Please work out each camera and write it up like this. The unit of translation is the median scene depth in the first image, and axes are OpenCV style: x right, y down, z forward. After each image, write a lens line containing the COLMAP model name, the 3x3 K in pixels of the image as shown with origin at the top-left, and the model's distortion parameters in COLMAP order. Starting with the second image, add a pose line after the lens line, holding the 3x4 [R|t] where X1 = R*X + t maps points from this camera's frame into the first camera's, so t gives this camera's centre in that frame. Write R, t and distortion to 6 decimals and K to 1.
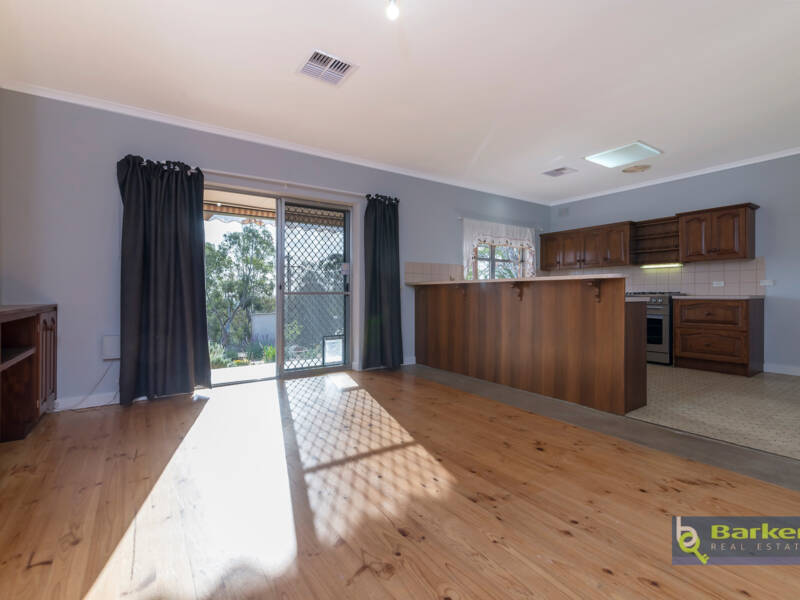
lens RADIAL K [[390.8, 0, 400.2], [0, 390.8, 291.2], [0, 0, 1]] dist [-0.002453, -0.000999]
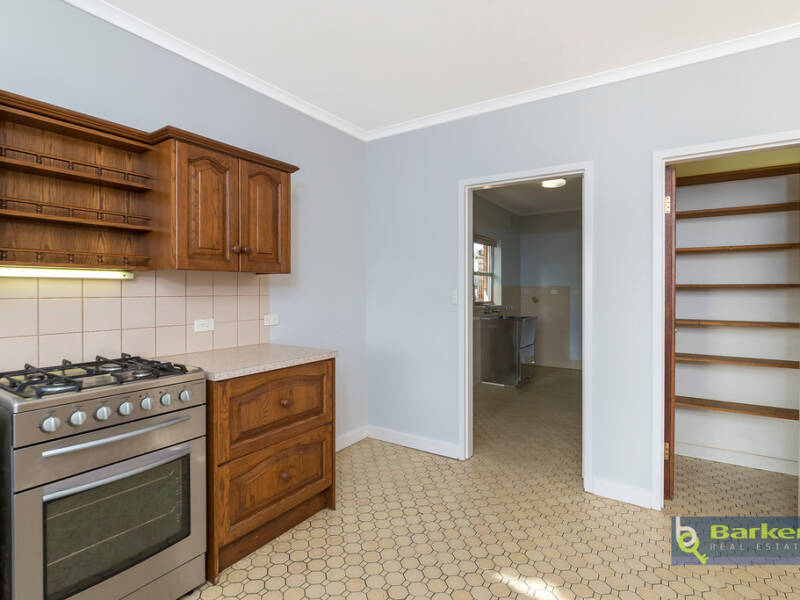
lens RADIAL K [[424.7, 0, 397.9], [0, 424.7, 294.1], [0, 0, 1]] dist [-0.001708, -0.001254]
pose [[-0.365157, -0.008684, 0.930906, 0.287675], [-0.005681, 0.999959, 0.007100, -0.056005], [-0.930929, -0.002696, -0.365191, 0.937003]]
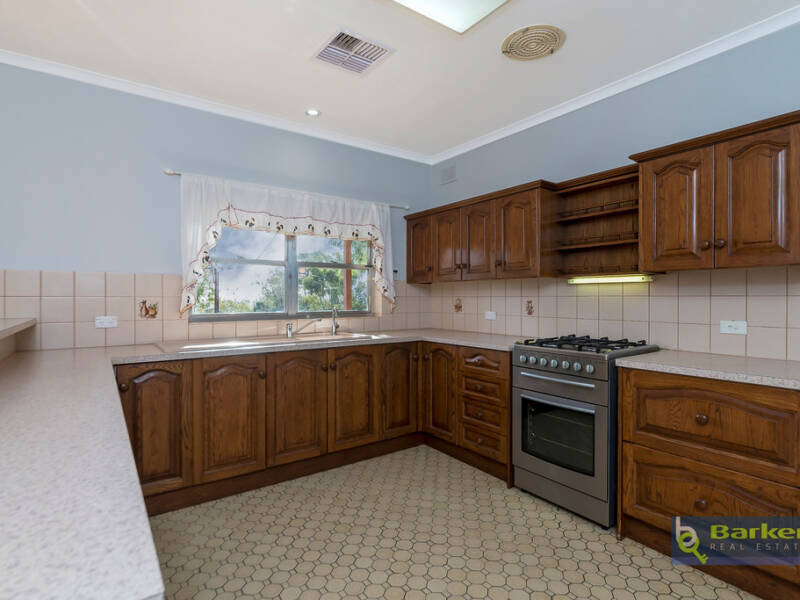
lens RADIAL K [[424.7, 0, 397.9], [0, 424.7, 294.1], [0, 0, 1]] dist [-0.001708, -0.001254]
pose [[0.999907, 0.005134, 0.012655, 0.445712], [-0.005164, 0.999984, 0.002275, -0.050623], [-0.012643, -0.002340, 0.999917, 0.543935]]
